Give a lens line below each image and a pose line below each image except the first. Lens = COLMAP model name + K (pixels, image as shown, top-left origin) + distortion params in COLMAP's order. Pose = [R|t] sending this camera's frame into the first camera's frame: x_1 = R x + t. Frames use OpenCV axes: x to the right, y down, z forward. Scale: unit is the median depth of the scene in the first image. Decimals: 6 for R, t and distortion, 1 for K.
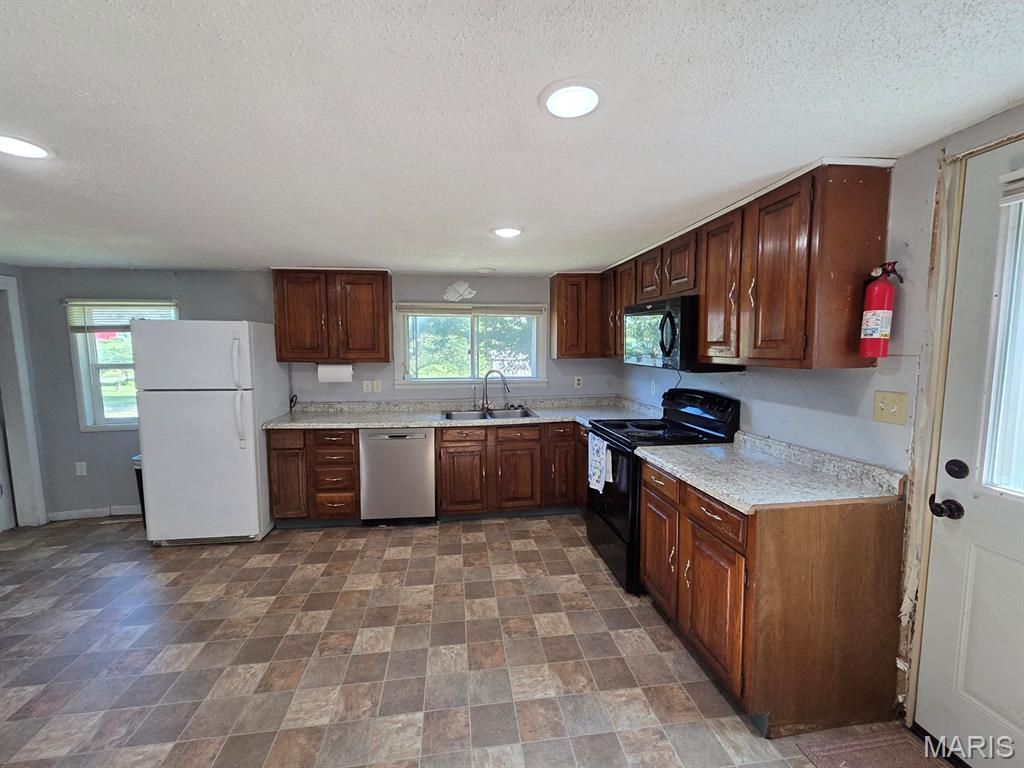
lens RADIAL K [[420.9, 0, 505.9], [0, 420.9, 382.4], [0, 0, 1]] dist [0.006569, -0.001130]
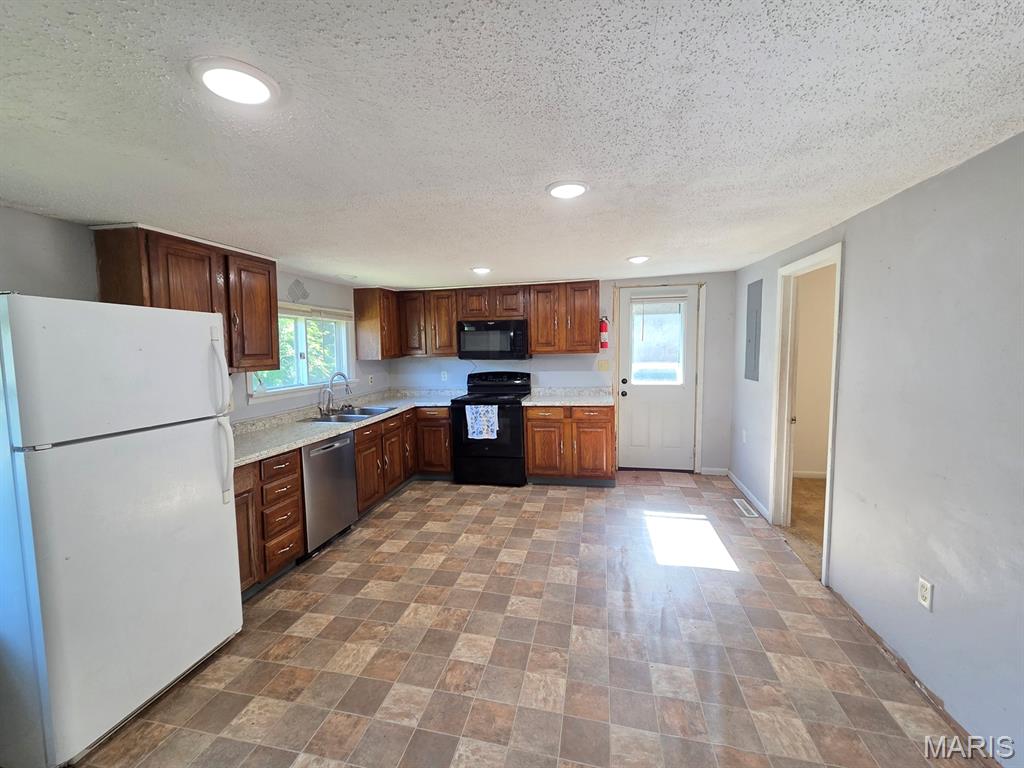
lens RADIAL K [[420.9, 0, 505.6], [0, 420.9, 377.0], [0, 0, 1]] dist [0.006569, -0.001130]
pose [[0.340207, -0.070846, 0.937678, -1.019664], [0.101367, 0.994110, 0.038332, -0.020473], [-0.934871, 0.082008, 0.345385, 0.317876]]
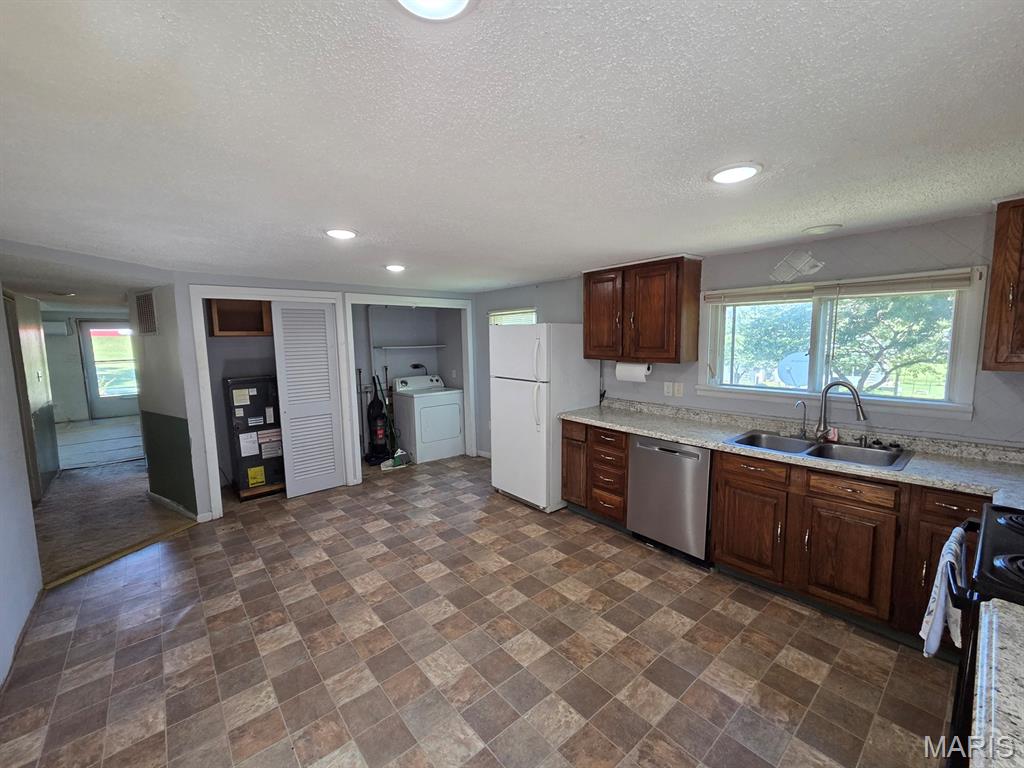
lens RADIAL K [[420.9, 0, 509.7], [0, 420.9, 381.9], [0, 0, 1]] dist [0.006569, -0.001130]
pose [[0.545977, 0.080668, -0.833908, 0.282606], [-0.064990, 0.996432, 0.053839, -0.037050], [0.835276, 0.024801, 0.549271, 0.266096]]
